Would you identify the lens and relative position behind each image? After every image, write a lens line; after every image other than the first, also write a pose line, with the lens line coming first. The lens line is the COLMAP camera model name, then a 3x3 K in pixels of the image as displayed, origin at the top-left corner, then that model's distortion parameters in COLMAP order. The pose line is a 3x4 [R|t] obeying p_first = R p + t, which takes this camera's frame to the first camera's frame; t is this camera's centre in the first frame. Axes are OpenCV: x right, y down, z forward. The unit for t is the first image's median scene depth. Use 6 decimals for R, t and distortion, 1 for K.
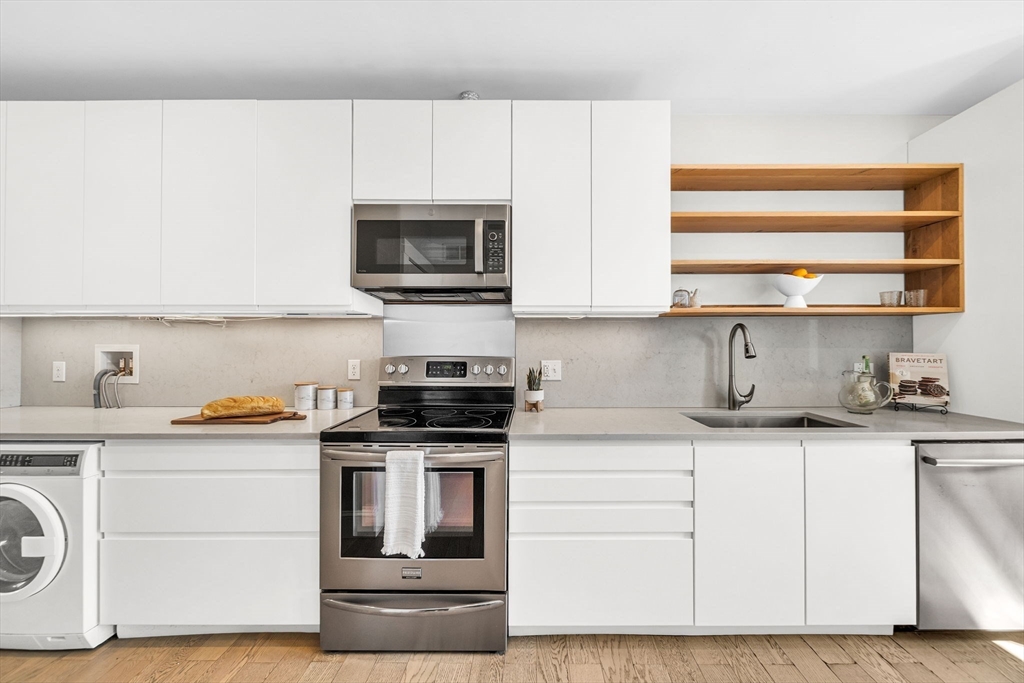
lens RADIAL K [[382.5, 0, 512.0], [0, 382.5, 341.5], [0, 0, 1]] dist [-0.001202, -0.000252]
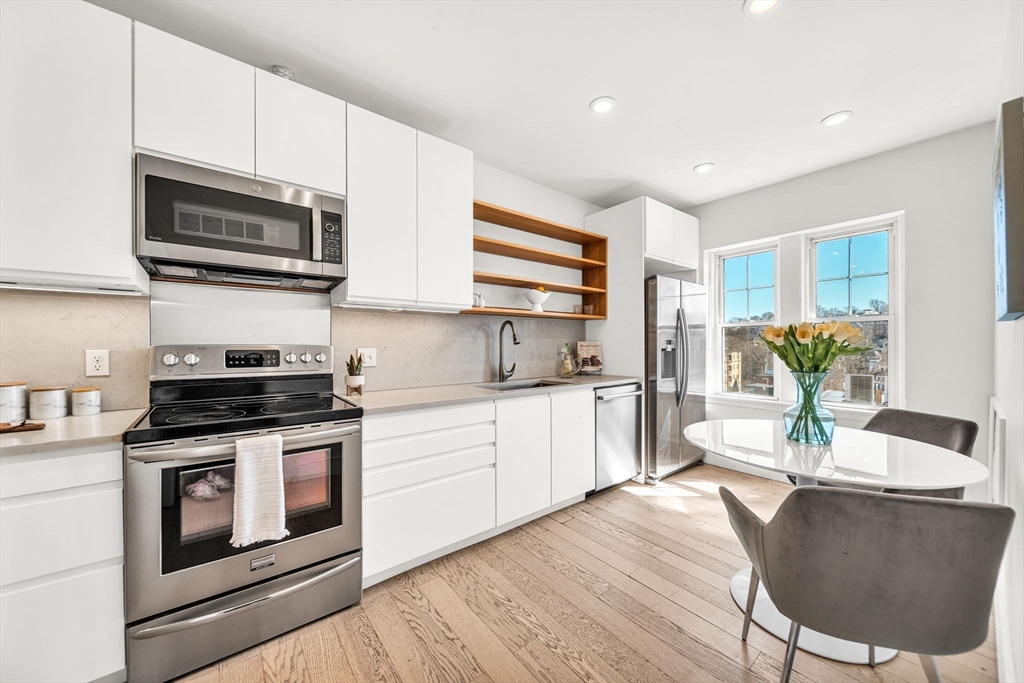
lens RADIAL K [[364.9, 0, 513.0], [0, 364.9, 344.3], [0, 0, 1]] dist [-0.000041, -0.000039]
pose [[0.783587, -0.002288, 0.621277, -0.249216], [-0.006341, 0.999912, 0.011680, 0.026273], [-0.621249, -0.013092, 0.783504, -0.085952]]
